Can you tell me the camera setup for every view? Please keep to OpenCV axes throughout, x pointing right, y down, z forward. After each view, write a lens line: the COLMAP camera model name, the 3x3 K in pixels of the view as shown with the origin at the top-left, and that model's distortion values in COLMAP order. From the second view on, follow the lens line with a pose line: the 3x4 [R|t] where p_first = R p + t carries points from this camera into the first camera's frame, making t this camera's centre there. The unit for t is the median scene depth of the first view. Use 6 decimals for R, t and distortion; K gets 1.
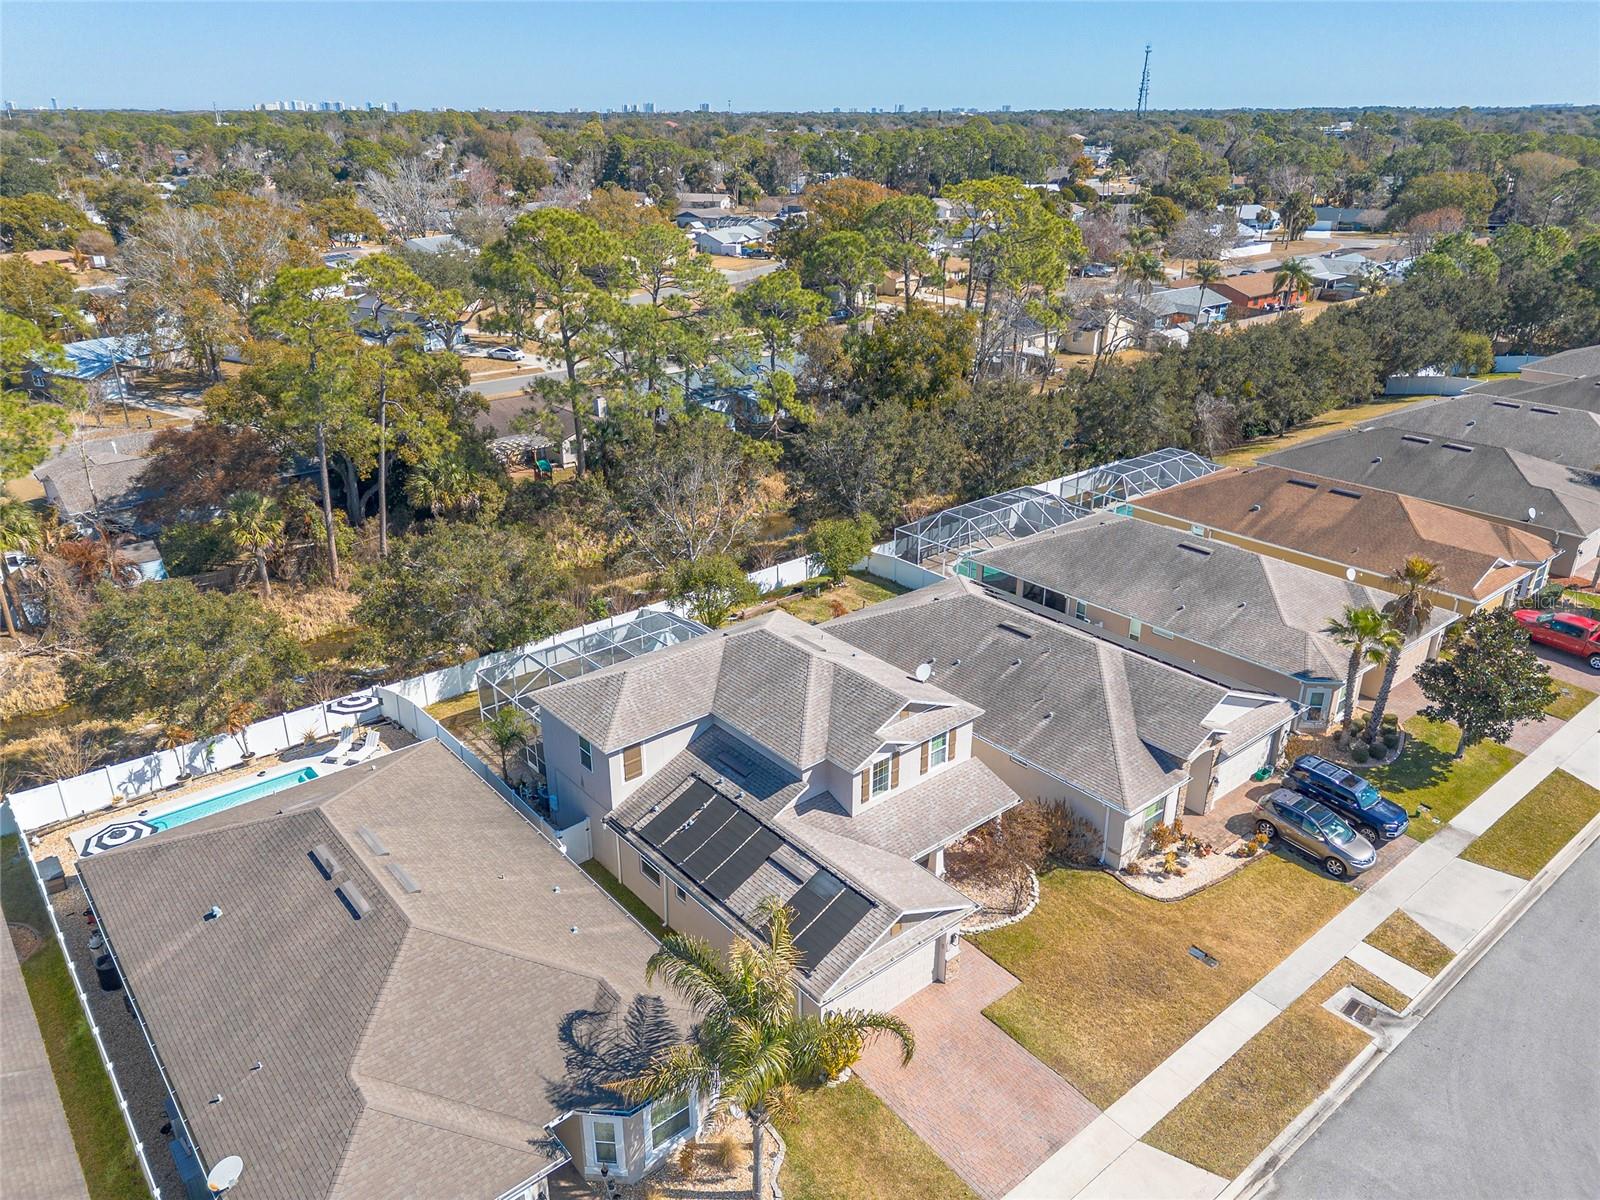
lens RADIAL K [[1134.7, 0, 809.2], [0, 1134.7, 584.2], [0, 0, 1]] dist [0.059111, -0.053866]
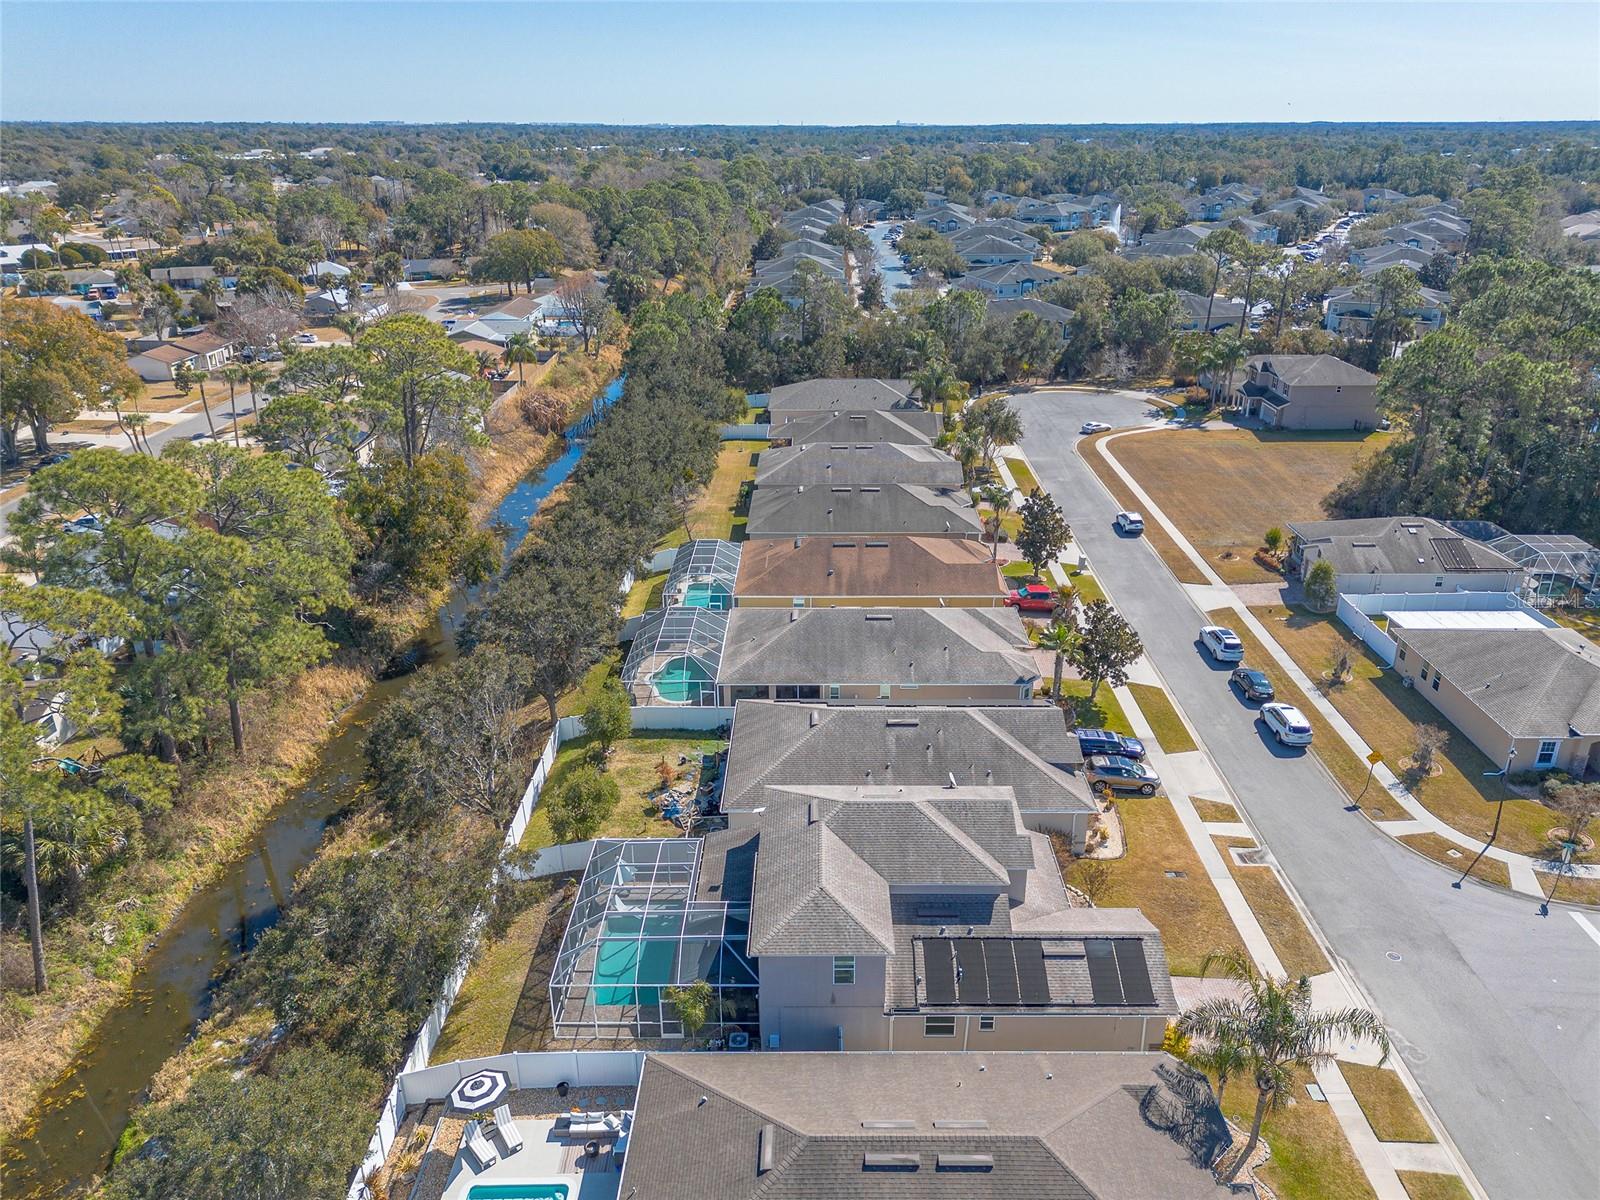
lens RADIAL K [[1134.7, 0, 815.9], [0, 1134.7, 605.5], [0, 0, 1]] dist [0.059111, -0.053866]
pose [[0.649276, -0.297422, 0.699986, -0.918483], [0.291159, 0.947454, 0.132505, -0.355187], [-0.702614, 0.117775, 0.701756, 0.208932]]
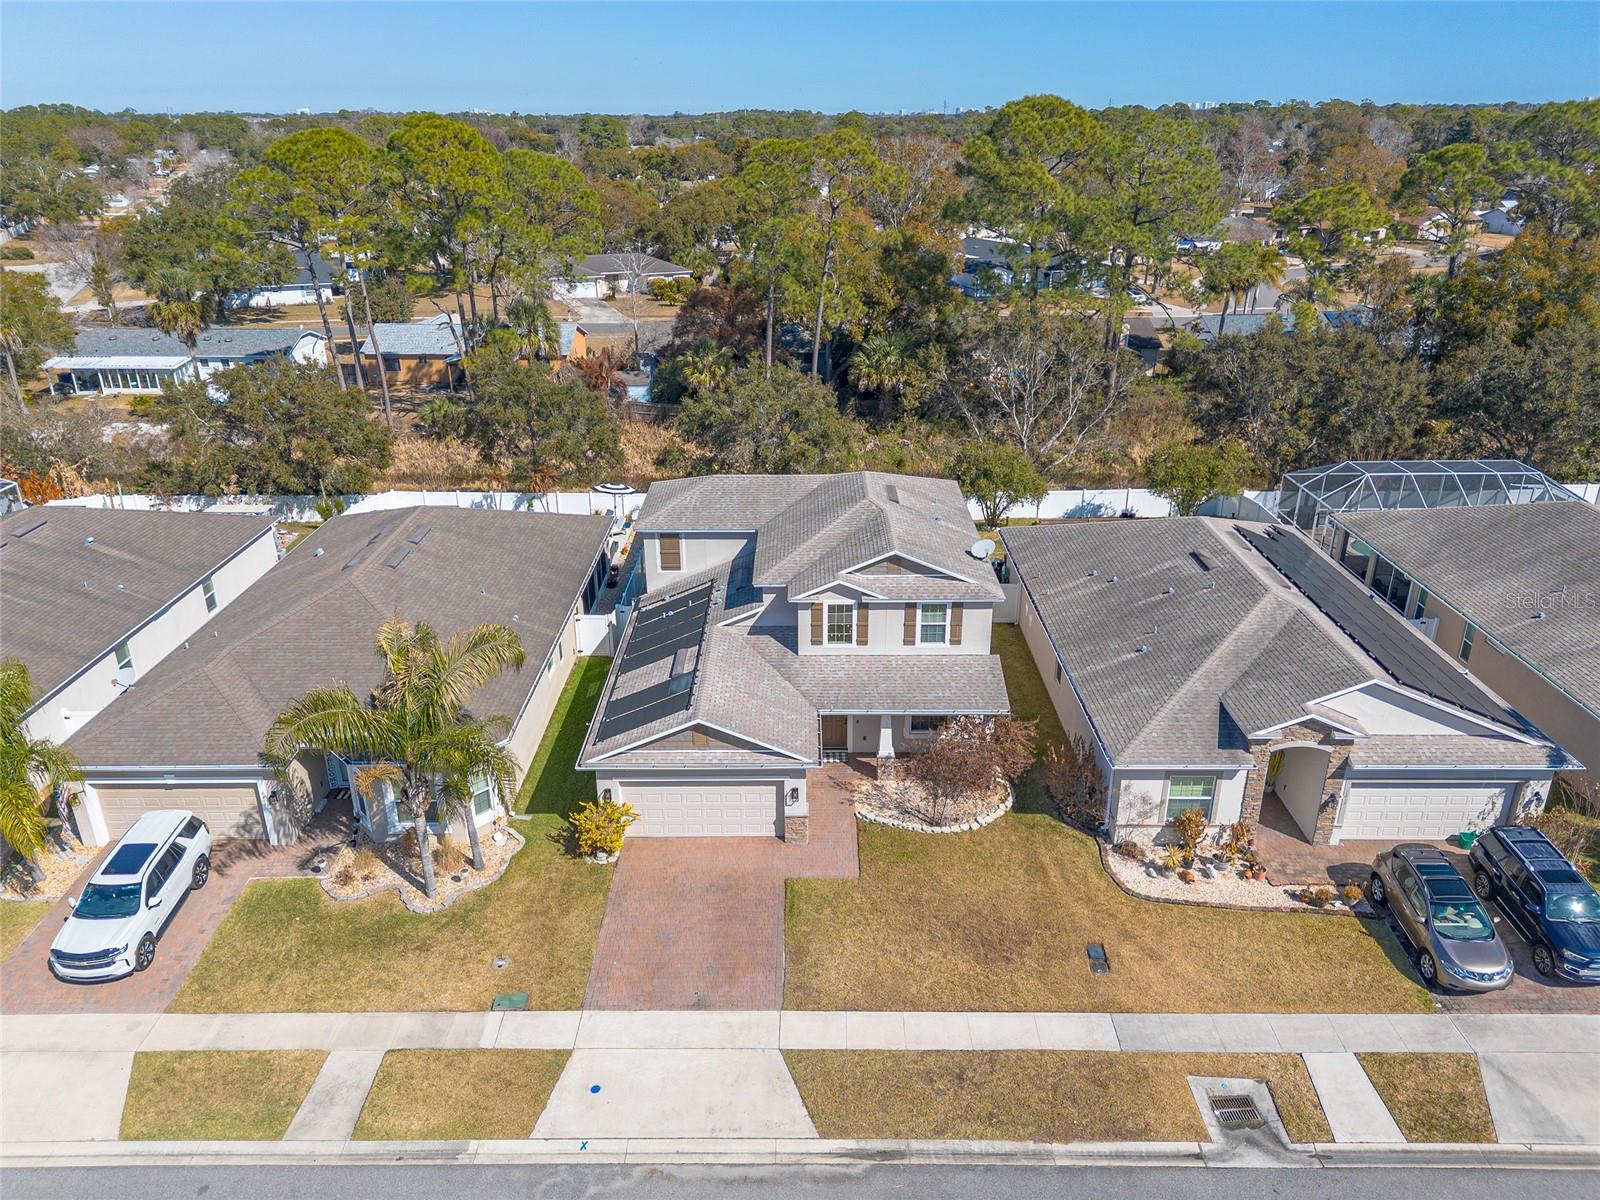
lens RADIAL K [[1134.7, 0, 802.5], [0, 1134.7, 591.3], [0, 0, 1]] dist [0.059111, -0.053866]
pose [[0.762377, 0.242811, -0.599854, 0.568944], [-0.238948, 0.967058, 0.087761, 0.073094], [0.601403, 0.076427, 0.795282, 0.268268]]
